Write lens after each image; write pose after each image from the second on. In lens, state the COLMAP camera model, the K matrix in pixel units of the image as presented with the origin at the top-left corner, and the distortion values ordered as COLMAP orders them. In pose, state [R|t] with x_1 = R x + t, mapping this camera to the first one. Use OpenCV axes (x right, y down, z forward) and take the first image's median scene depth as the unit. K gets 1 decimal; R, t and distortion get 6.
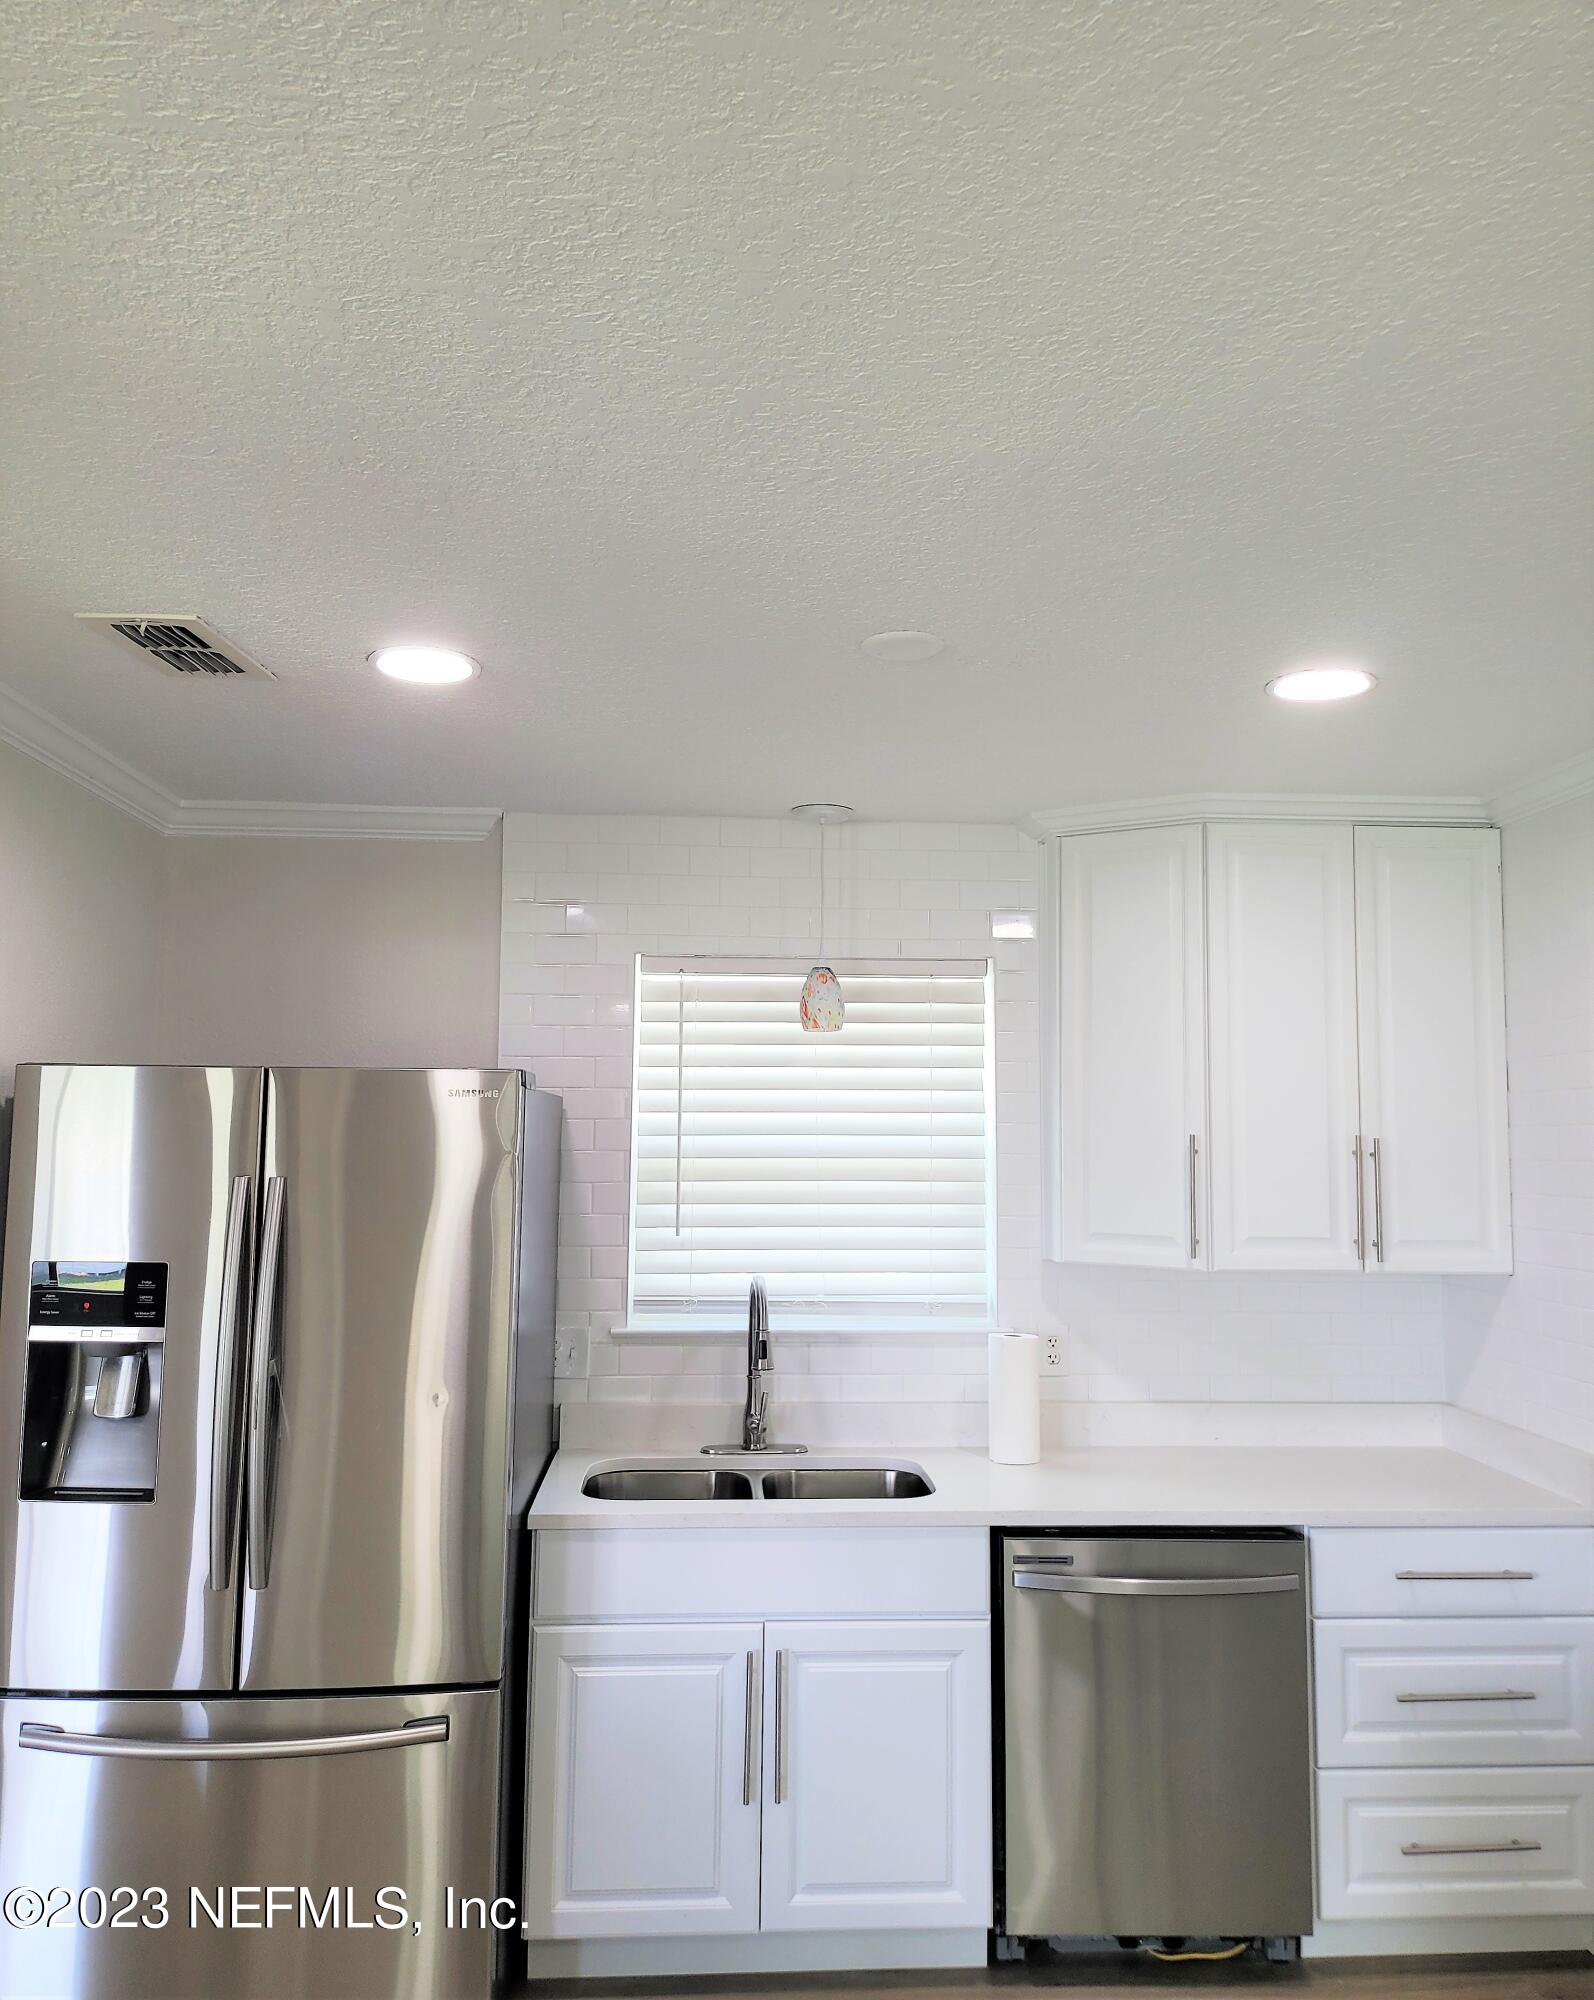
lens RADIAL K [[1479.4, 0, 808.5], [0, 1479.4, 1032.0], [0, 0, 1]] dist [0.046453, -0.006367]
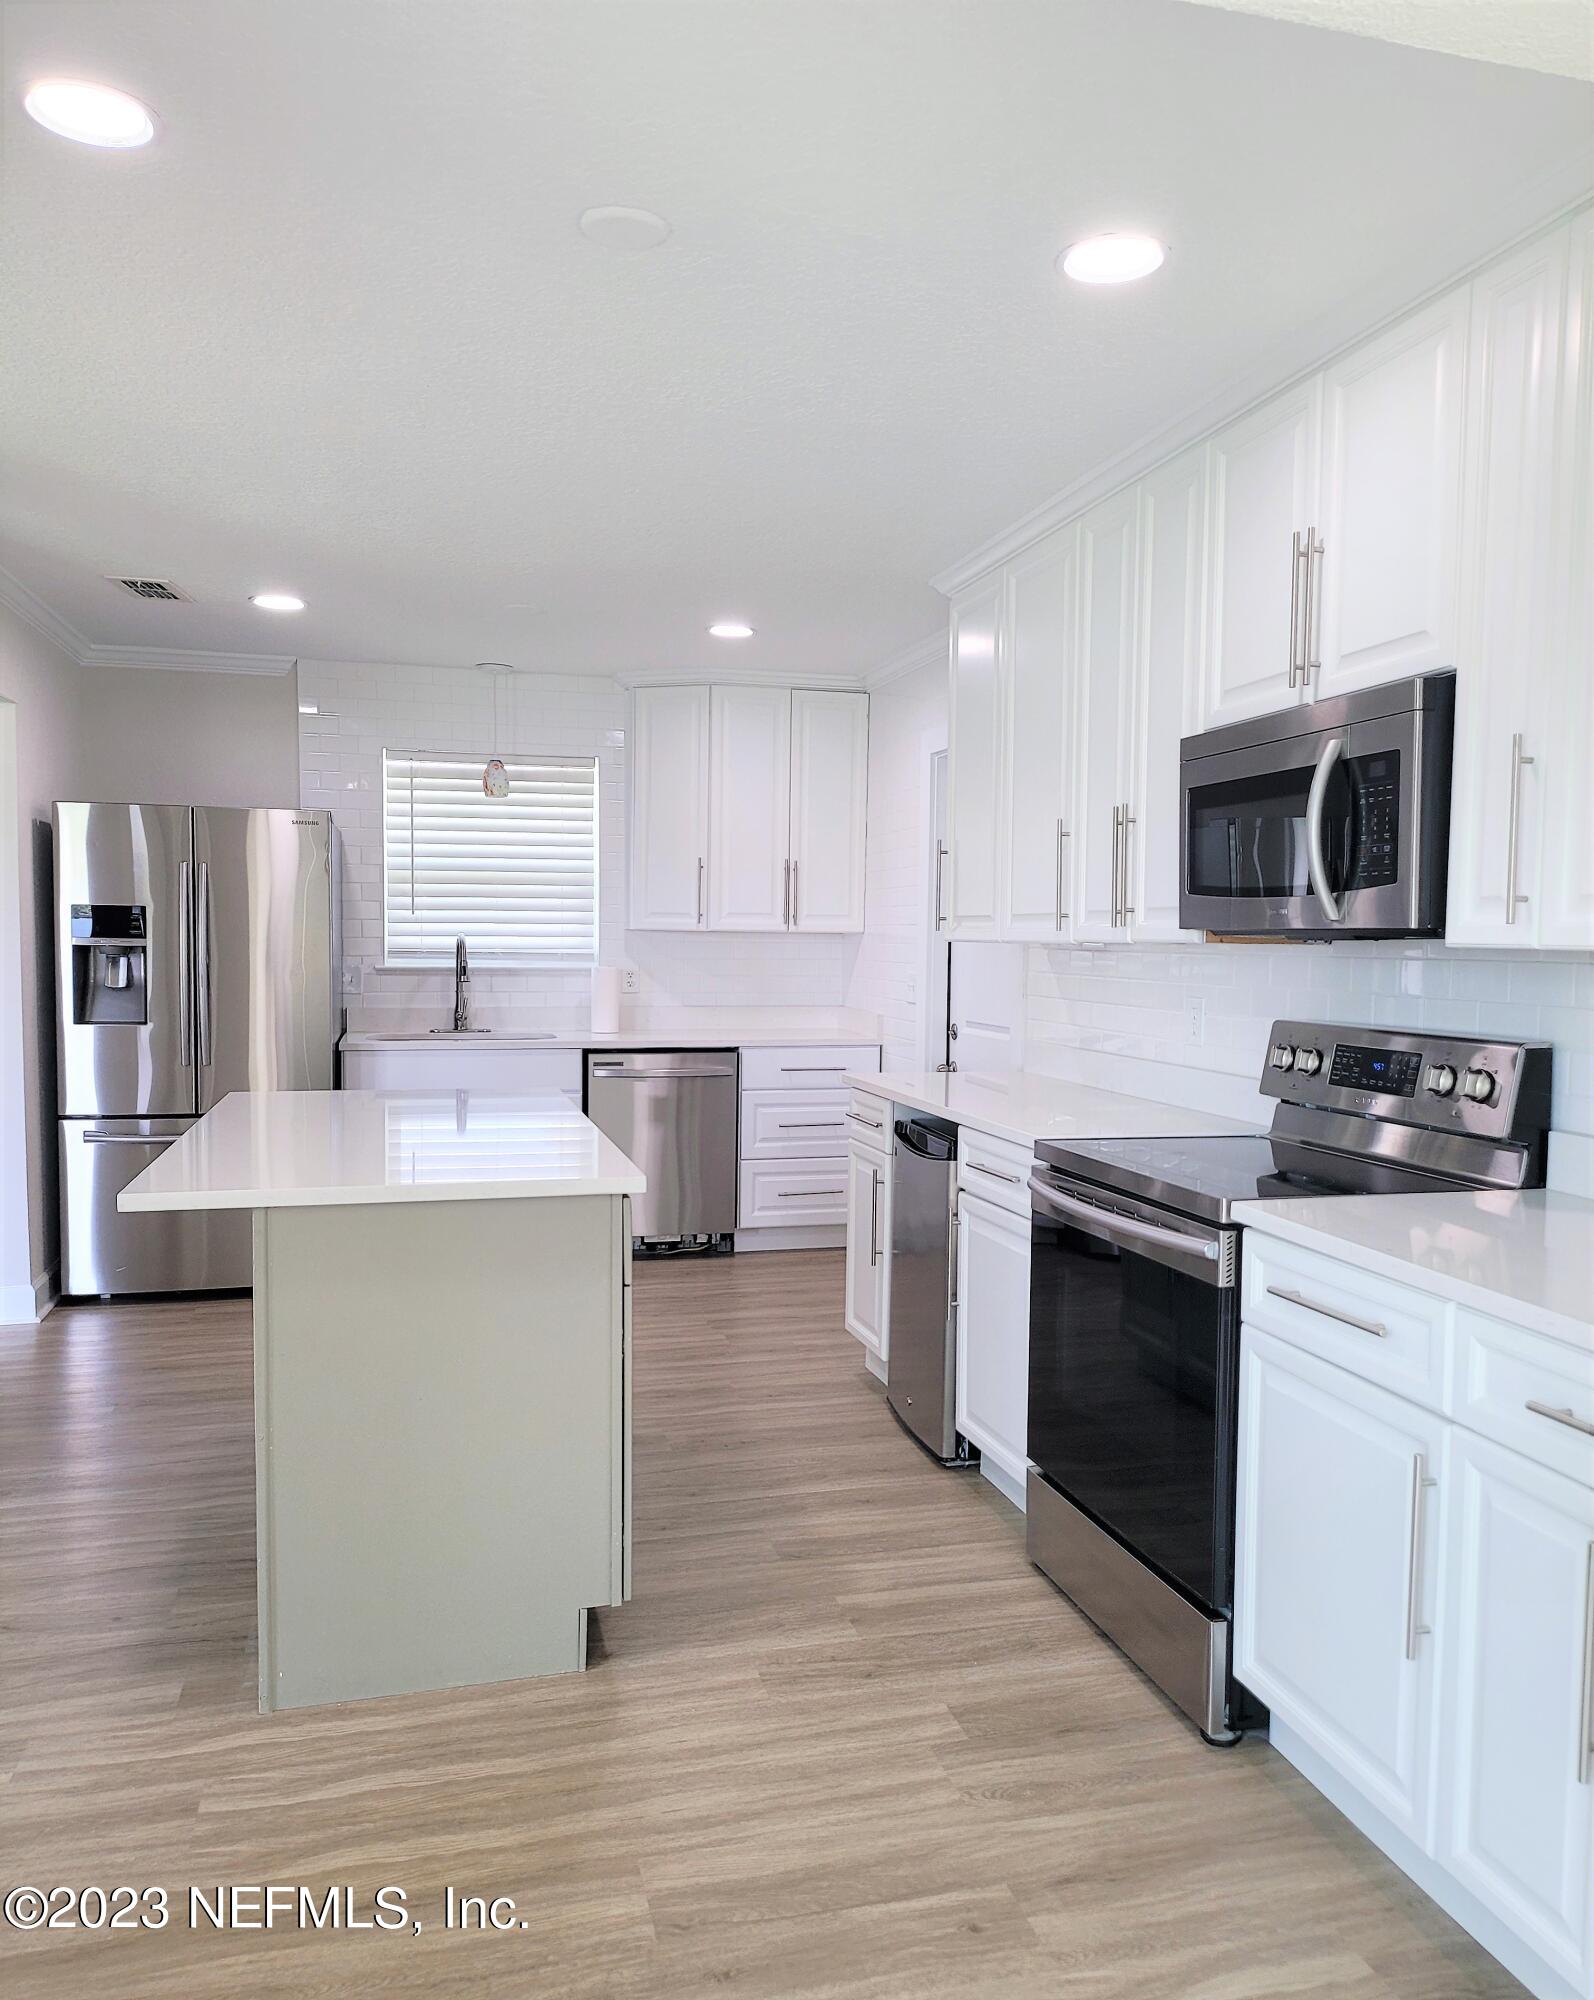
lens RADIAL K [[1479.4, 0, 808.5], [0, 1479.4, 1032.0], [0, 0, 1]] dist [0.046453, -0.006367]
pose [[0.982091, -0.010308, 0.188124, 0.038773], [-0.017085, 0.989516, 0.143410, 0.016361], [-0.187630, -0.144056, 0.971619, -0.813091]]
